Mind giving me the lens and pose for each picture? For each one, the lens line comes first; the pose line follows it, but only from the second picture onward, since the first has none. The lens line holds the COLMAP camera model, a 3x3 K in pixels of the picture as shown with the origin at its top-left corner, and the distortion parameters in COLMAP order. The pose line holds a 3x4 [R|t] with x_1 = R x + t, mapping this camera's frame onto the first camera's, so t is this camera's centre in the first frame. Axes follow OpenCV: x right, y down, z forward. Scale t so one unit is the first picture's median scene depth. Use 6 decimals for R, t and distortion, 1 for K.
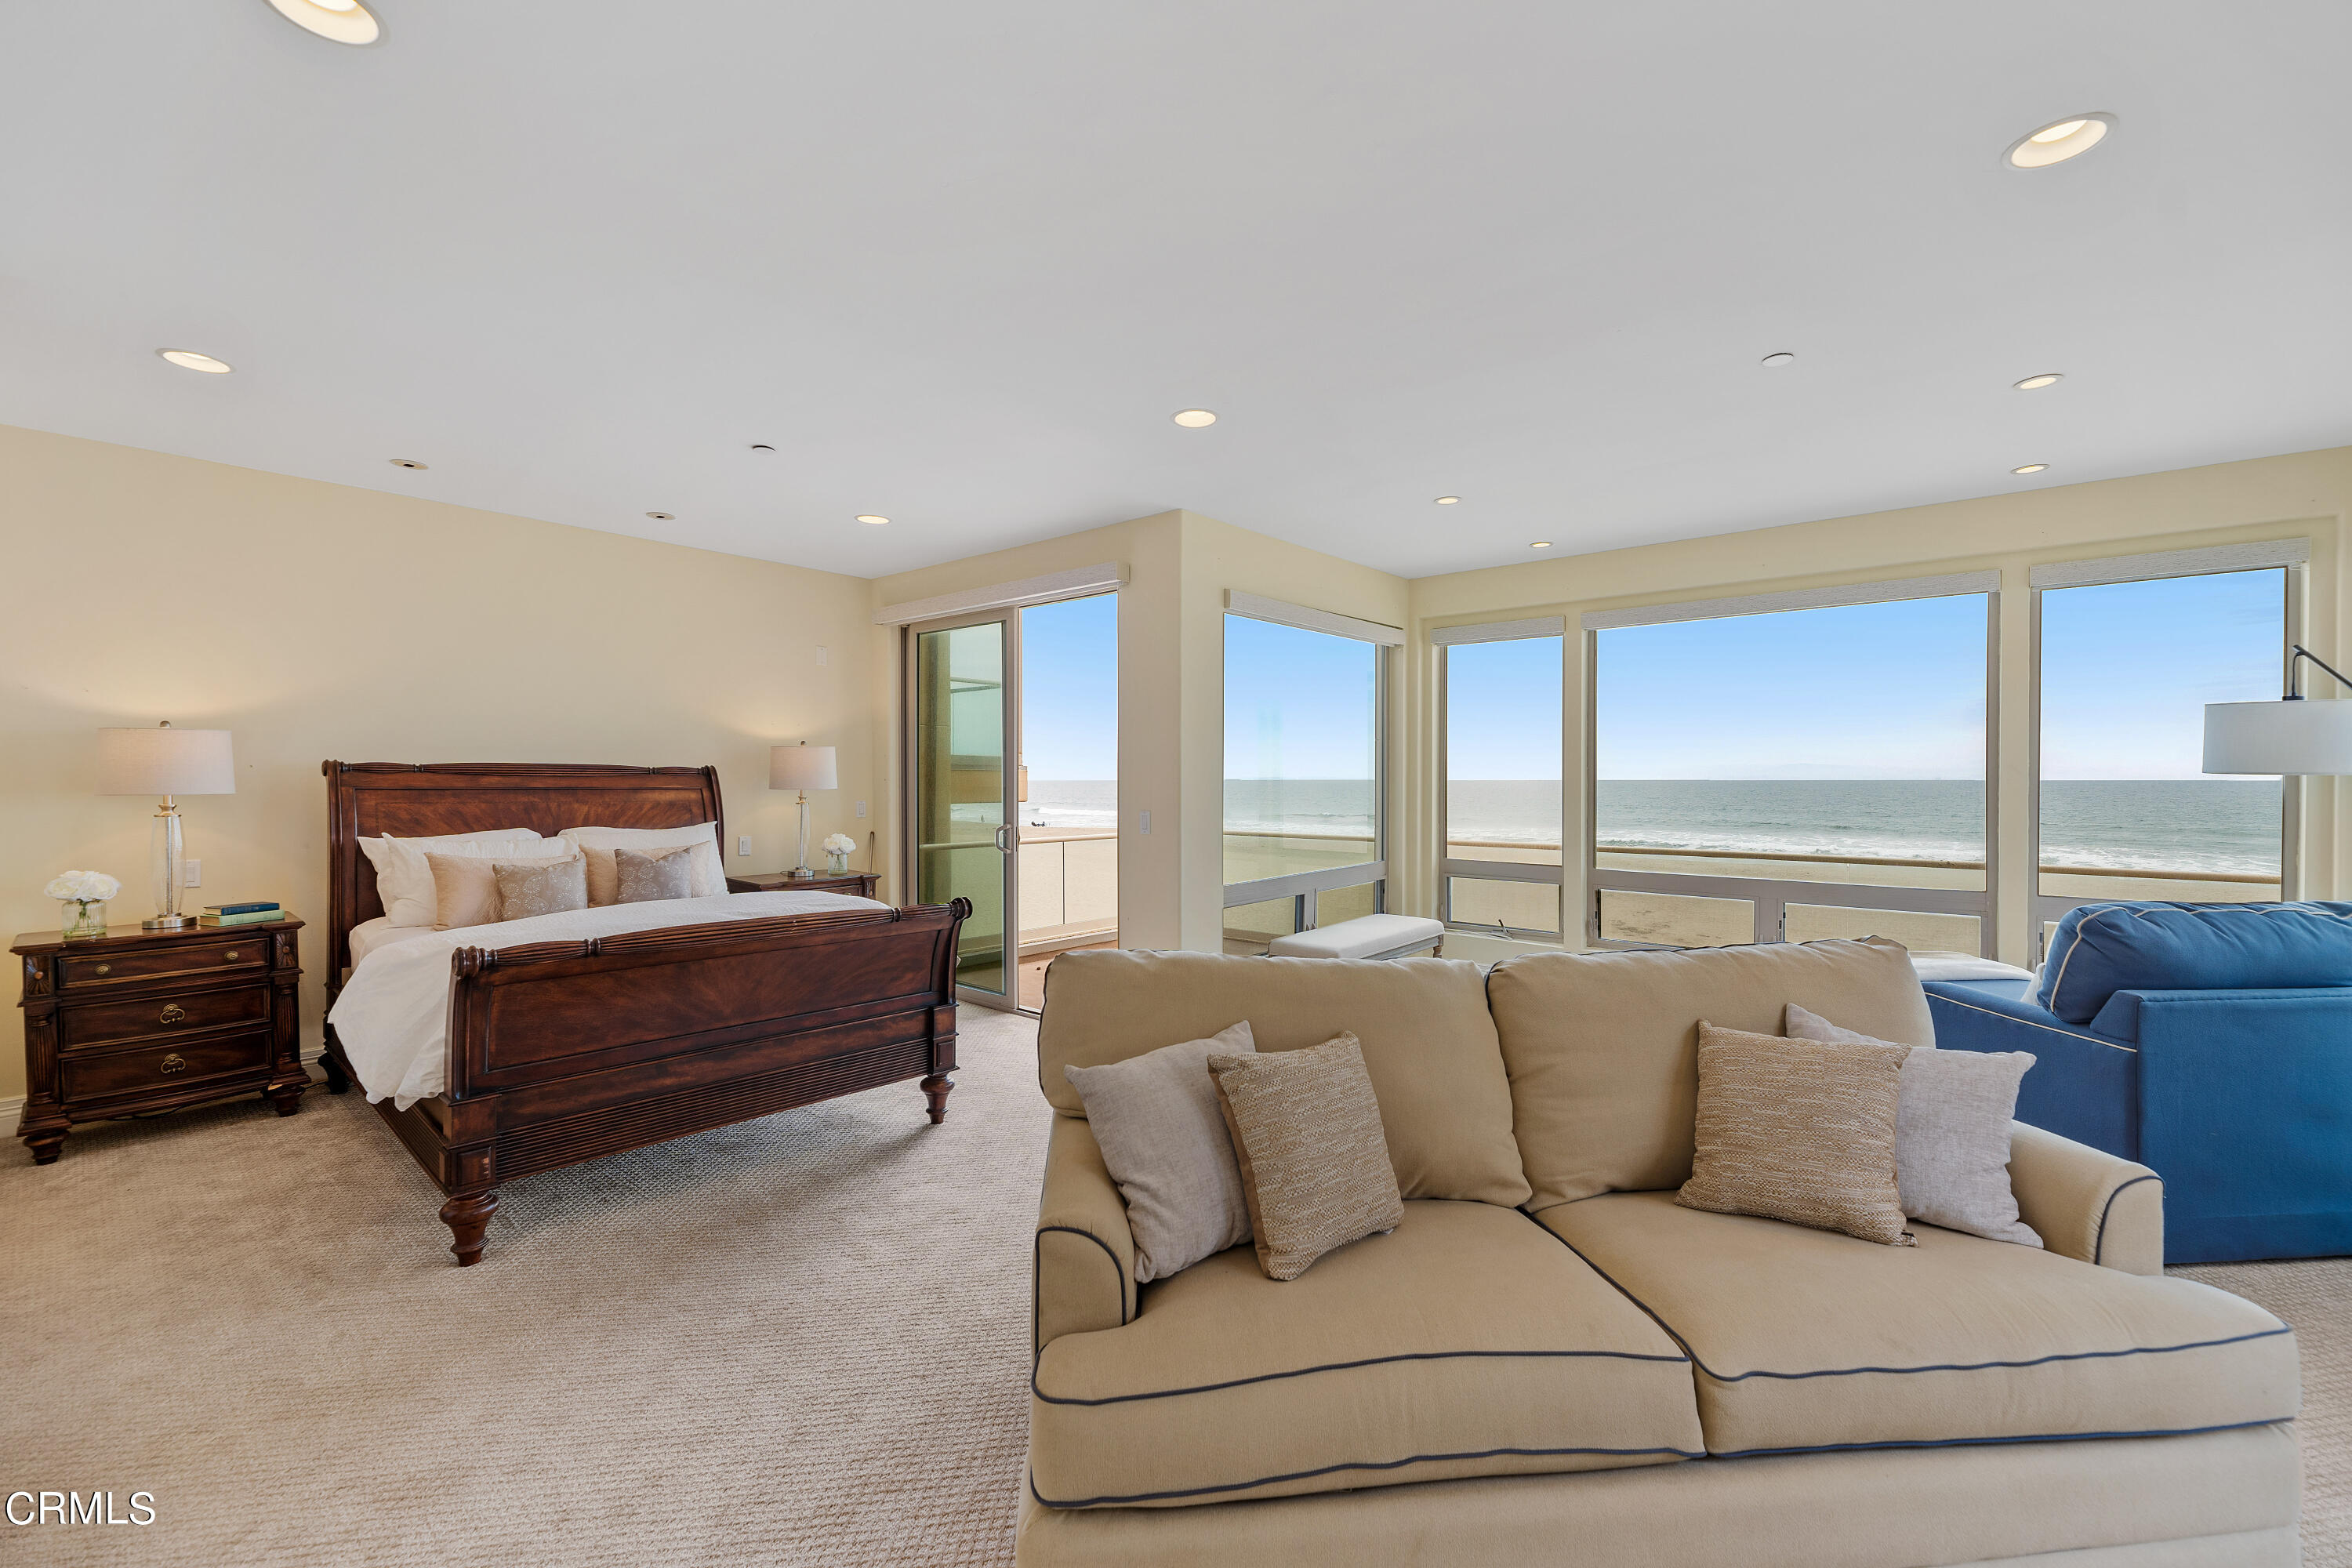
lens RADIAL K [[947.7, 0, 1193.0], [0, 947.7, 787.7], [0, 0, 1]] dist [0.002030, -0.003649]
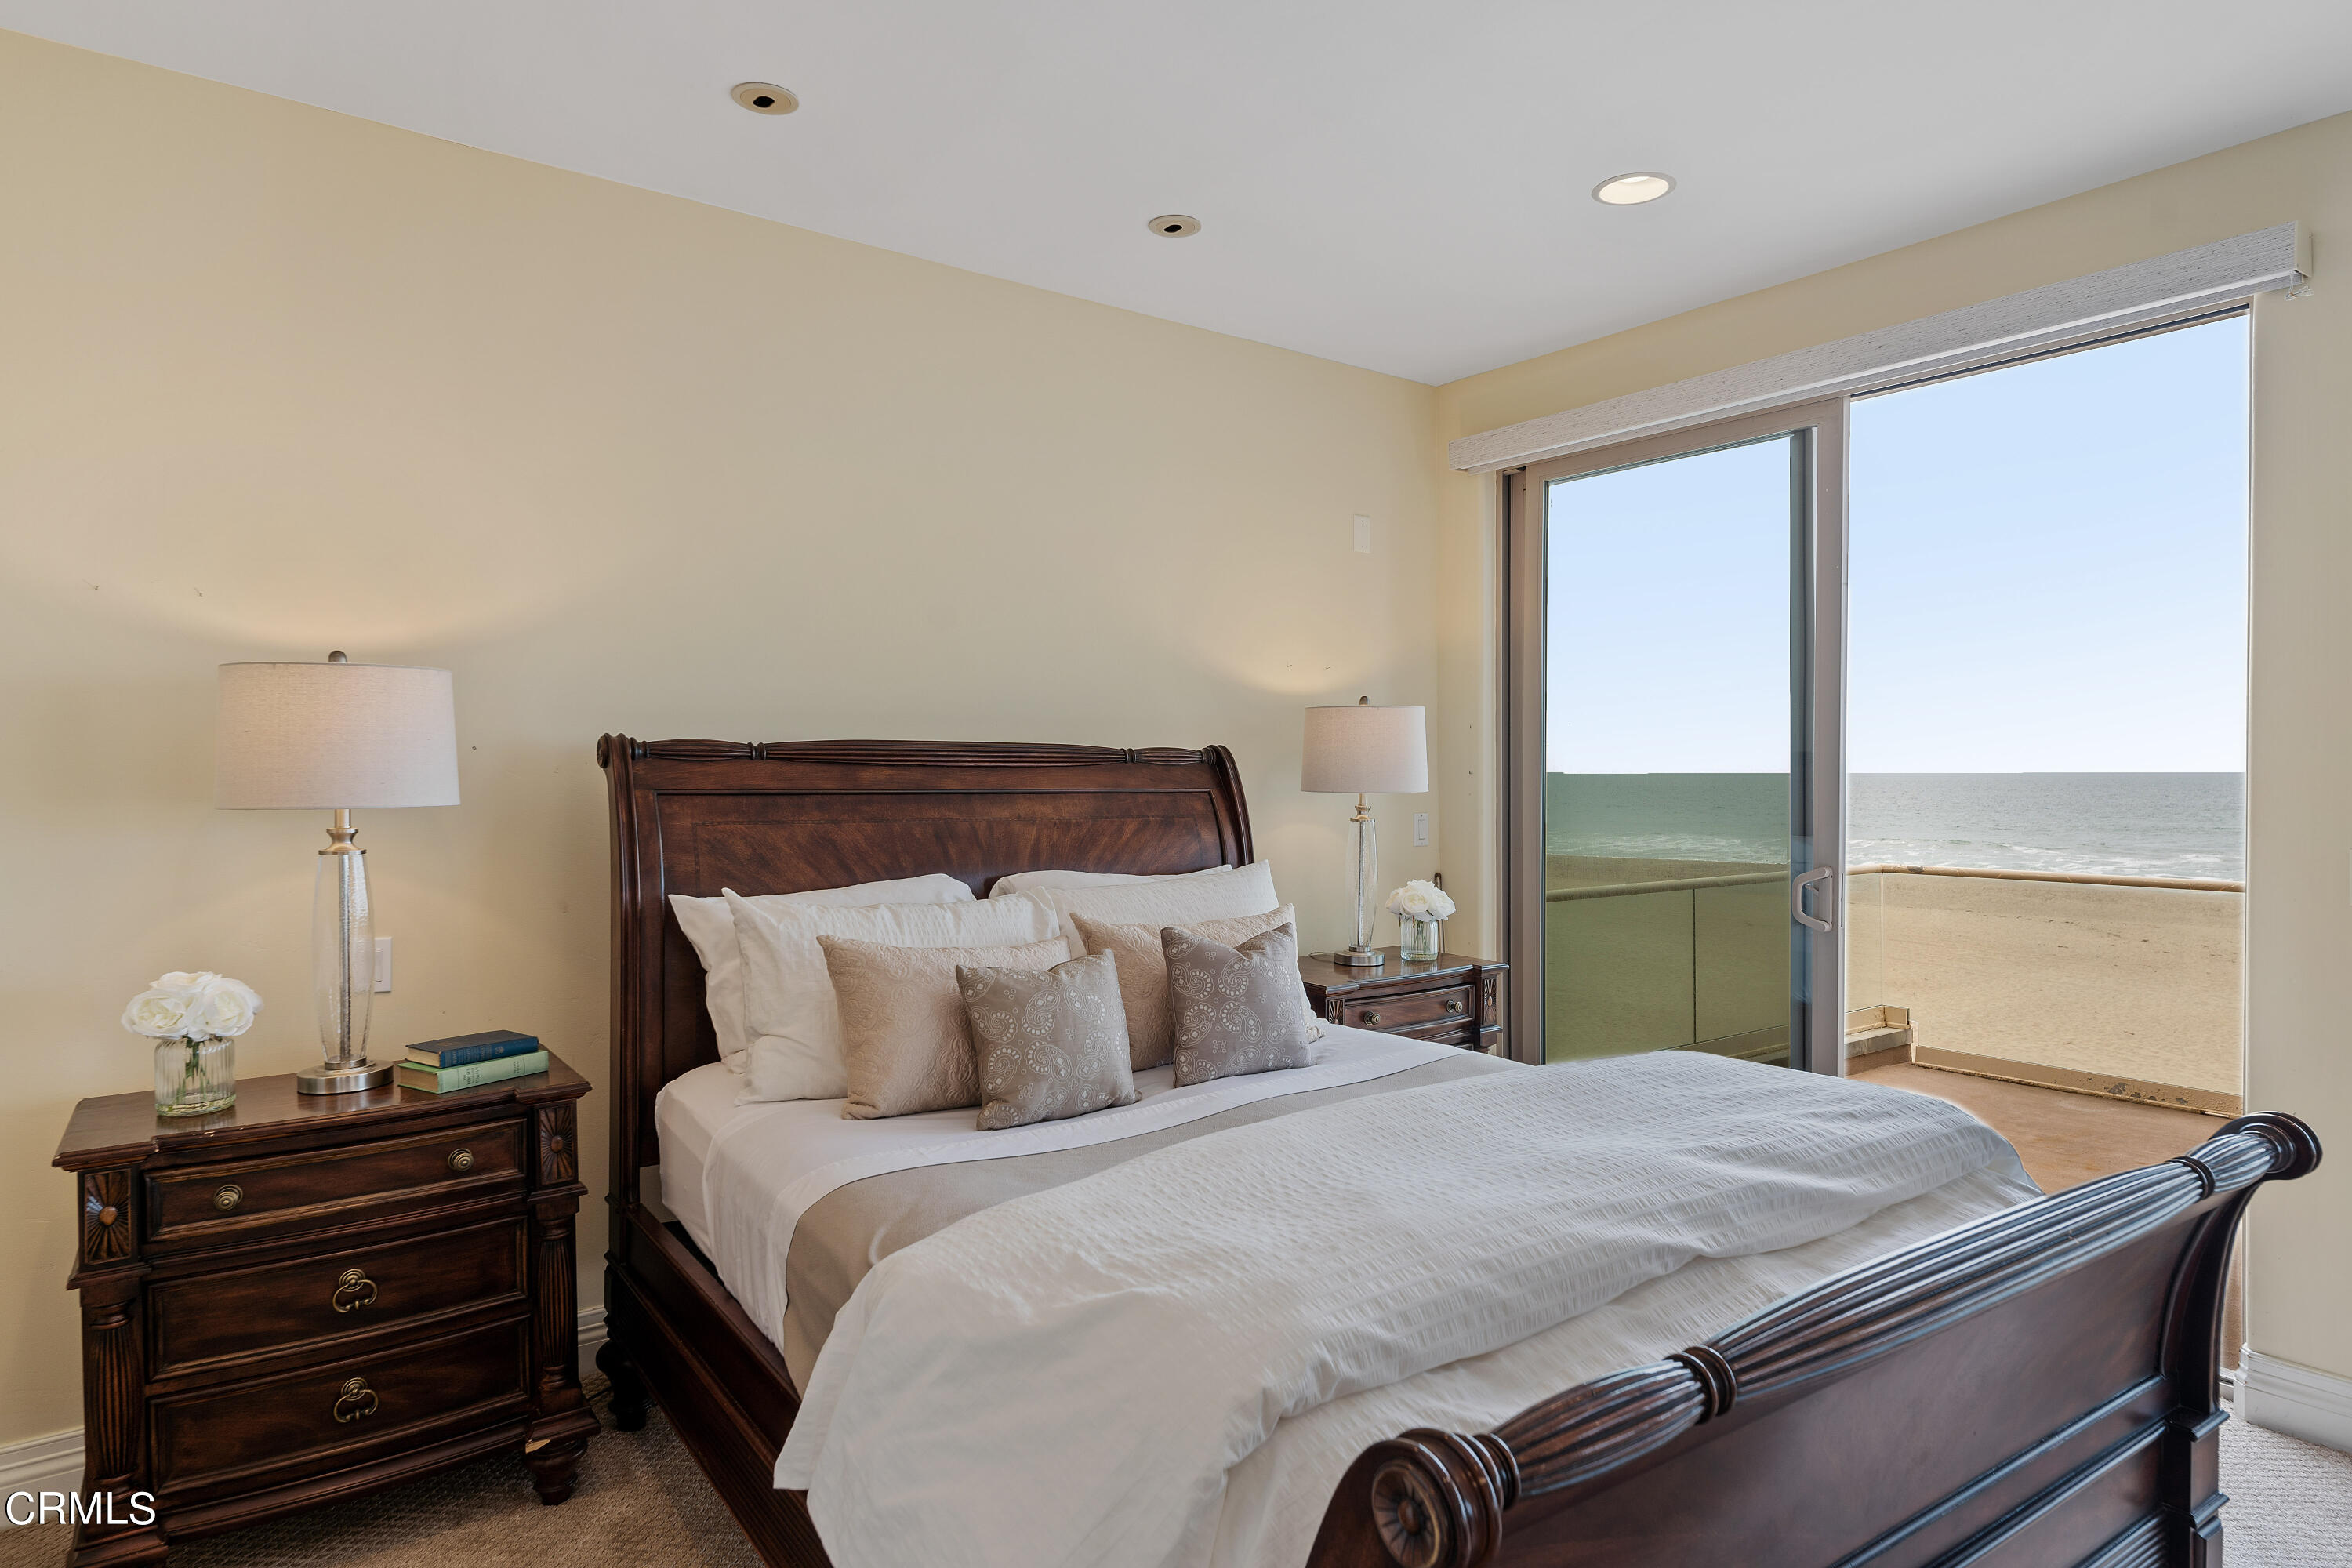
lens RADIAL K [[1290.3, 0, 1176.0], [0, 1290.3, 784.0], [0, 0, 1]] dist [0.003223, -0.001611]
pose [[0.975285, -0.001019, -0.220947, -0.507235], [0.000886, 0.999999, -0.000702, -0.003158], [0.220948, 0.000489, 0.975285, 0.437845]]
